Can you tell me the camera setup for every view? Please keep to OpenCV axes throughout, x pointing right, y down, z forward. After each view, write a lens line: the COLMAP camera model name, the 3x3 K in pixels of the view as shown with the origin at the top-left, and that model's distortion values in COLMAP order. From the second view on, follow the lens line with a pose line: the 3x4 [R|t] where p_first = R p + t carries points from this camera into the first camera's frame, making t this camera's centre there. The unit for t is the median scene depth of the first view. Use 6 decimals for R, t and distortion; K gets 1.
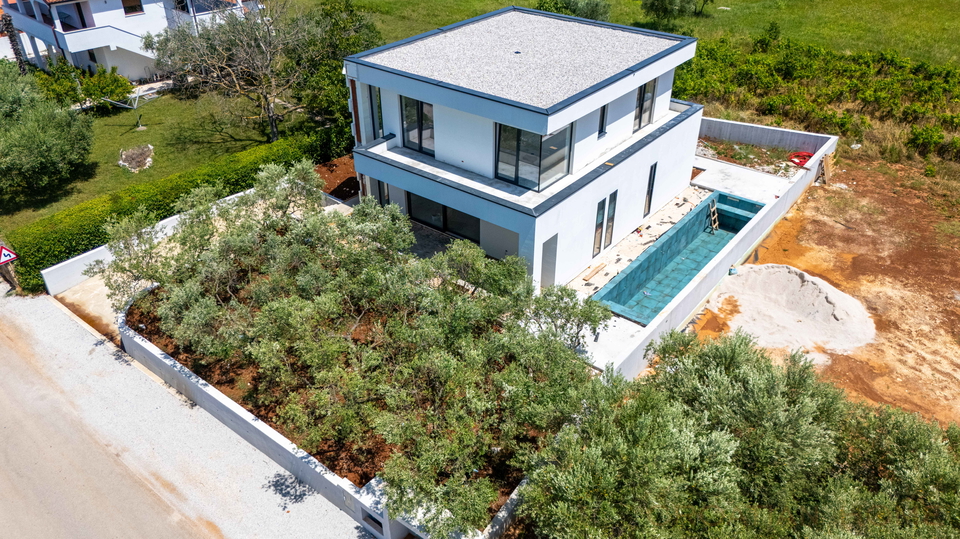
lens RADIAL K [[711.0, 0, 481.3], [0, 711.0, 268.4], [0, 0, 1]] dist [0.058872, -0.052202]
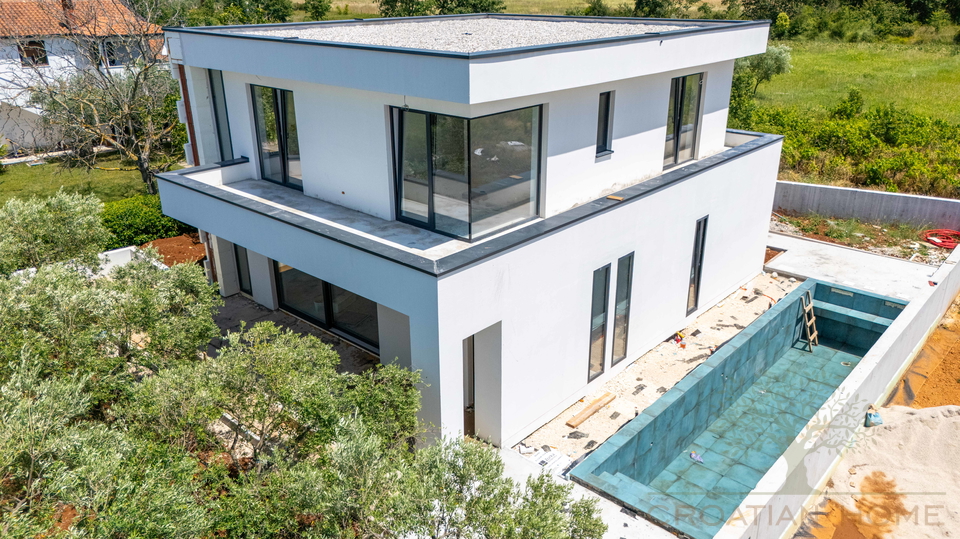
lens RADIAL K [[711.0, 0, 483.9], [0, 711.0, 270.1], [0, 0, 1]] dist [0.058872, -0.052202]
pose [[0.998045, 0.019836, -0.059261, 0.106472], [-0.030596, 0.981961, -0.186592, 0.004056], [0.054490, 0.188040, 0.980649, 0.456462]]
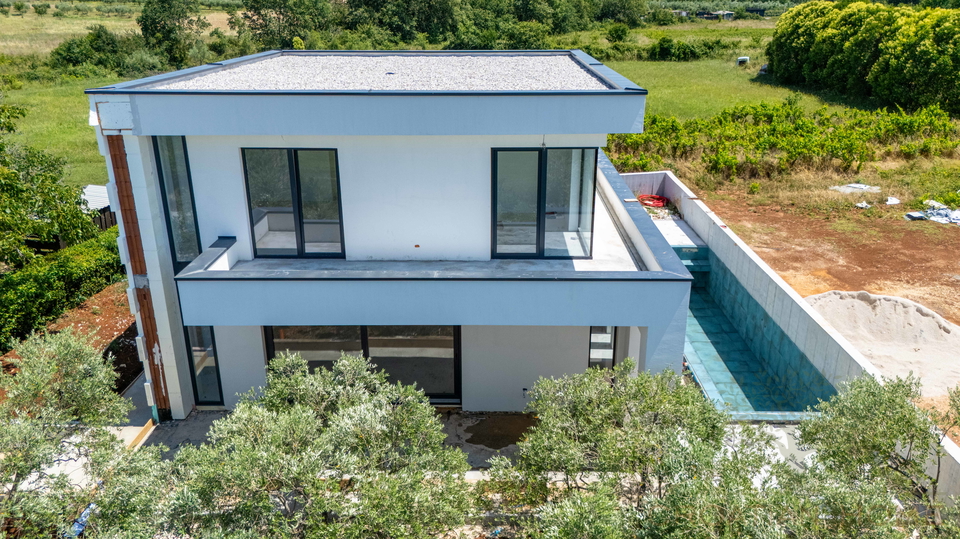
lens RADIAL K [[711.0, 0, 479.1], [0, 711.0, 272.5], [0, 0, 1]] dist [0.058872, -0.052202]
pose [[0.797750, -0.216014, 0.562969, -0.264456], [0.329593, 0.938027, -0.107121, -0.059256], [-0.504940, 0.271006, 0.819507, 0.528183]]
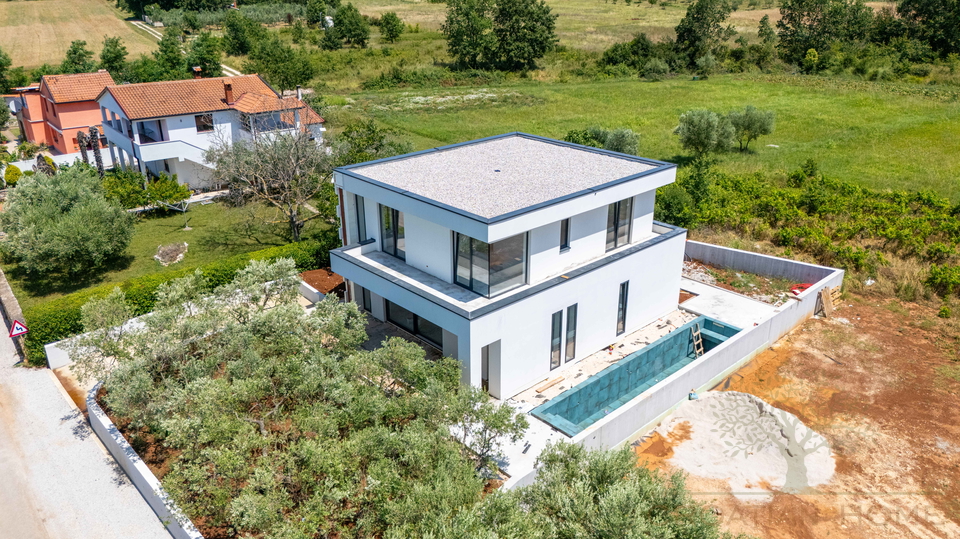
lens RADIAL K [[711.0, 0, 482.1], [0, 711.0, 266.4], [0, 0, 1]] dist [0.058872, -0.052202]
pose [[0.988377, 0.056328, -0.141202, 0.187622], [-0.080538, 0.981783, -0.172094, 0.020355], [0.128936, 0.181466, 0.974908, -0.002800]]
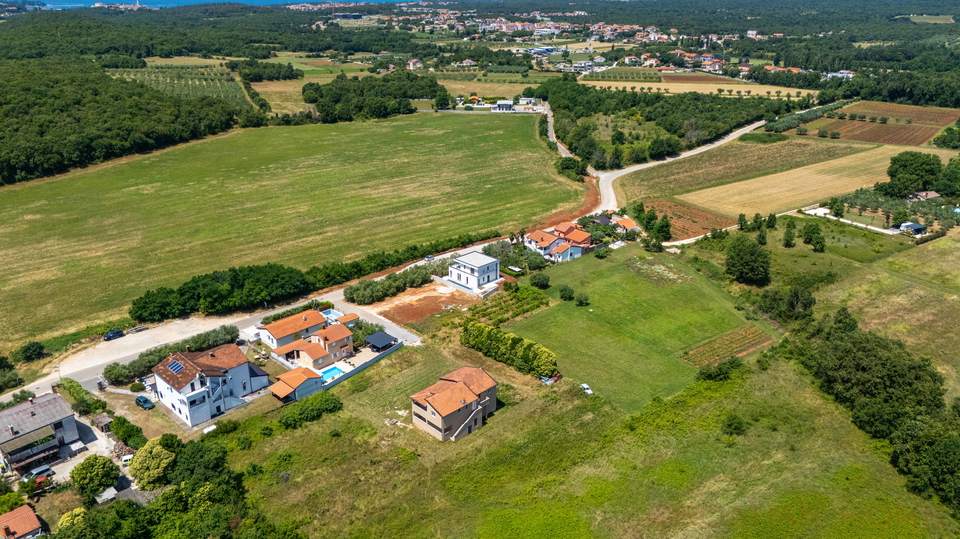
lens RADIAL K [[711.0, 0, 479.9], [0, 711.0, 268.2], [0, 0, 1]] dist [0.058872, -0.052202]
pose [[-0.120019, 0.371321, -0.920715, 7.315462], [-0.538188, 0.754984, 0.374638, -3.192120], [0.834236, 0.540481, 0.109228, 0.239734]]
